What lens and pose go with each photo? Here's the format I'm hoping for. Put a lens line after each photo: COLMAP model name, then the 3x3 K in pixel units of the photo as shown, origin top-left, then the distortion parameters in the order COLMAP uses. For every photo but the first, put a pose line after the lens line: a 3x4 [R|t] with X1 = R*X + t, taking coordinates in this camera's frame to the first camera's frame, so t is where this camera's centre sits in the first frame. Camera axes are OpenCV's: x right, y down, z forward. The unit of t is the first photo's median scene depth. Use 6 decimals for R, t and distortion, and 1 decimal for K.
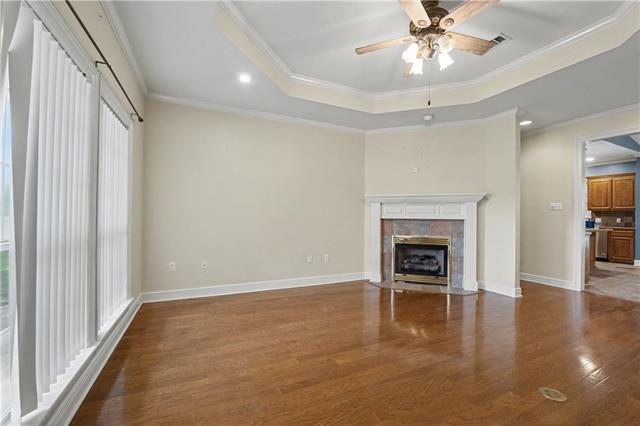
lens RADIAL K [[262.3, 0, 320.0], [0, 262.3, 213.0], [0, 0, 1]] dist [-0.000990, -0.000052]
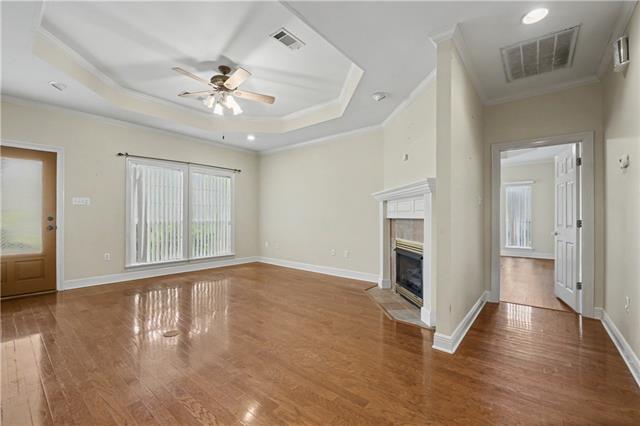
lens RADIAL K [[268.1, 0, 326.0], [0, 268.1, 214.9], [0, 0, 1]] dist [-0.001747, -0.000167]
pose [[0.447011, -0.015562, -0.894393, 0.991118], [0.016775, 0.999819, -0.009012, 0.015991], [0.894371, -0.010975, 0.447191, 0.418062]]
